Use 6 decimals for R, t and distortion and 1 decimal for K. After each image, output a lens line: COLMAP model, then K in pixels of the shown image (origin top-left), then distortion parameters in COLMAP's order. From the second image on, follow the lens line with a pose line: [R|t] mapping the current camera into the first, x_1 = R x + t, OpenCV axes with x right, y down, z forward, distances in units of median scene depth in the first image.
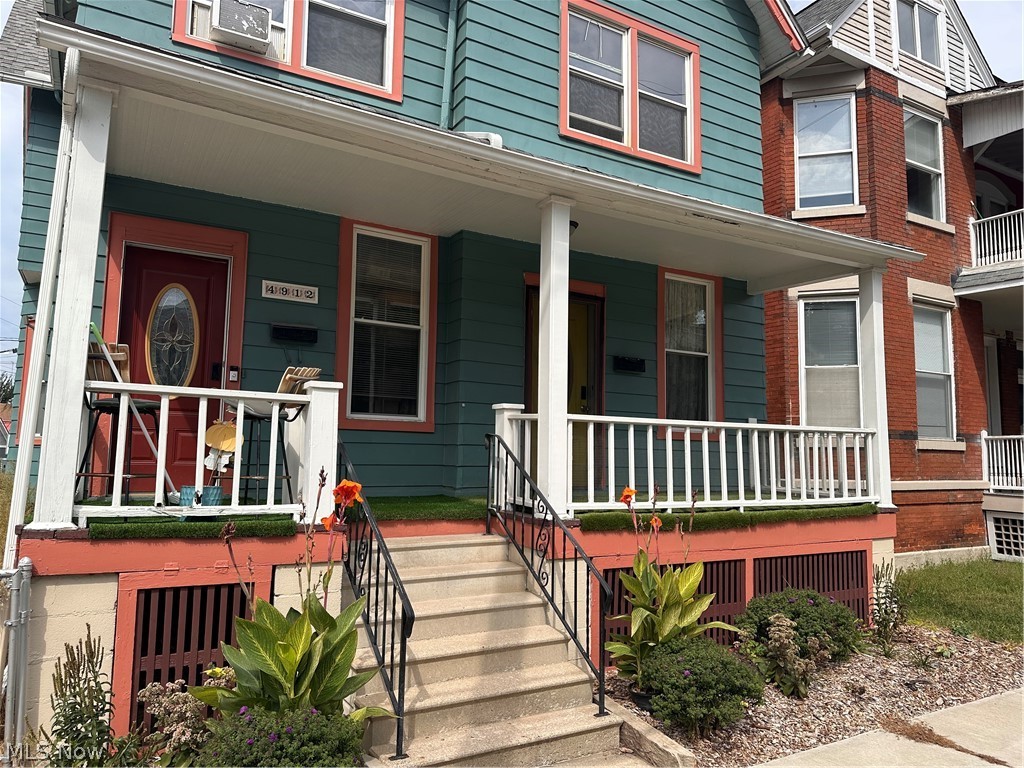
lens RADIAL K [[753.3, 0, 512.4], [0, 753.3, 375.9], [0, 0, 1]] dist [0.014597, -0.002094]
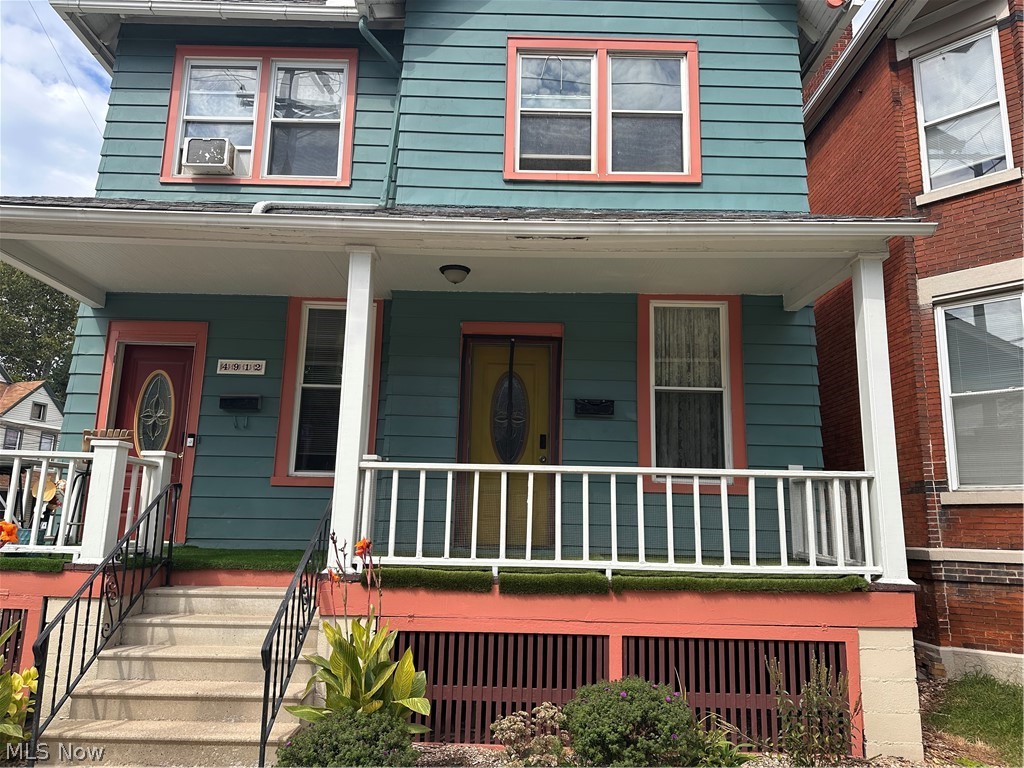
lens RADIAL K [[717.4, 0, 512.0], [0, 717.4, 384.0], [0, 0, 1]] dist [0.048356, -0.047396]
pose [[0.854060, -0.089377, -0.512438, 0.520481], [0.047221, 0.994382, -0.094733, 0.034042], [0.518026, 0.056710, 0.853483, 0.216047]]
